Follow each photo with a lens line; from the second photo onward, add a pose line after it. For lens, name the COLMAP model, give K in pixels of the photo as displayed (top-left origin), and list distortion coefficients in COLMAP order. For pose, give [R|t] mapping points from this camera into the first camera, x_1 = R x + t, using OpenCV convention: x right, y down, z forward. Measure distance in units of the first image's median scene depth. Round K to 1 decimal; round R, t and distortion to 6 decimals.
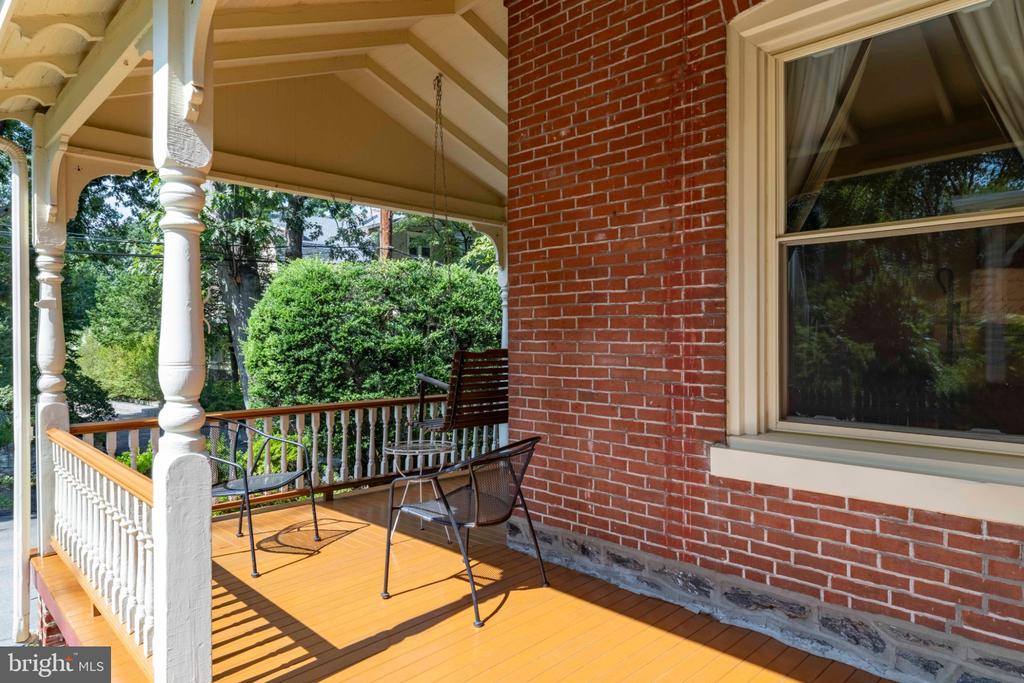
lens RADIAL K [[612.8, 0, 511.9], [0, 612.8, 341.0], [0, 0, 1]] dist [0.003434, 0.000428]
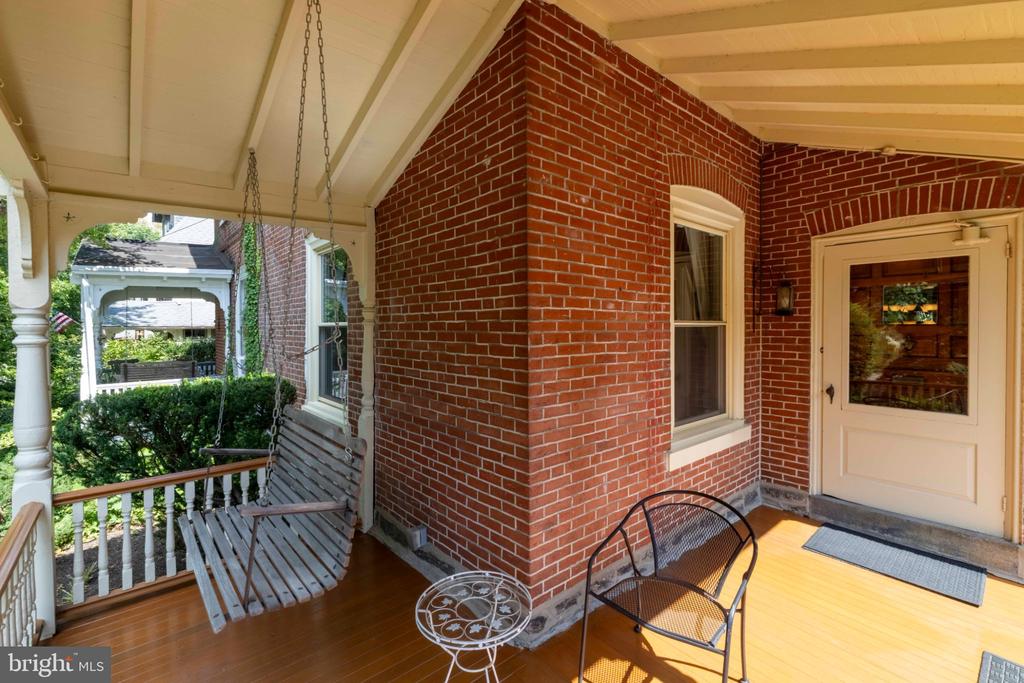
lens RADIAL K [[451.0, 0, 511.1], [0, 451.0, 330.3], [0, 0, 1]] dist [-0.000342, 0.000086]
pose [[0.084396, -0.008534, 0.996396, -0.710046], [0.009929, 0.999921, 0.007724, -0.129337], [-0.996383, 0.009242, 0.084474, 1.091632]]
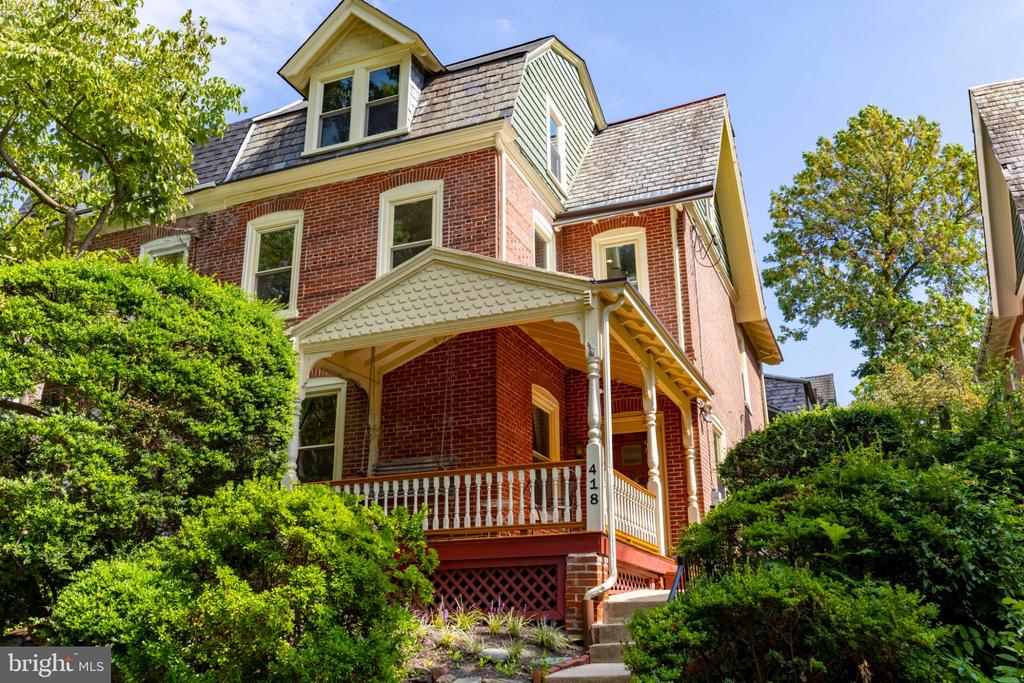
lens RADIAL K [[912.8, 0, 511.3], [0, 912.8, 341.3], [0, 0, 1]] dist [0.000374, 0.000018]
pose [[-0.382988, 0.301084, 0.873309, -3.404775], [0.012201, 0.946958, -0.321125, 0.733435], [-0.923673, -0.112332, -0.366347, 2.479501]]
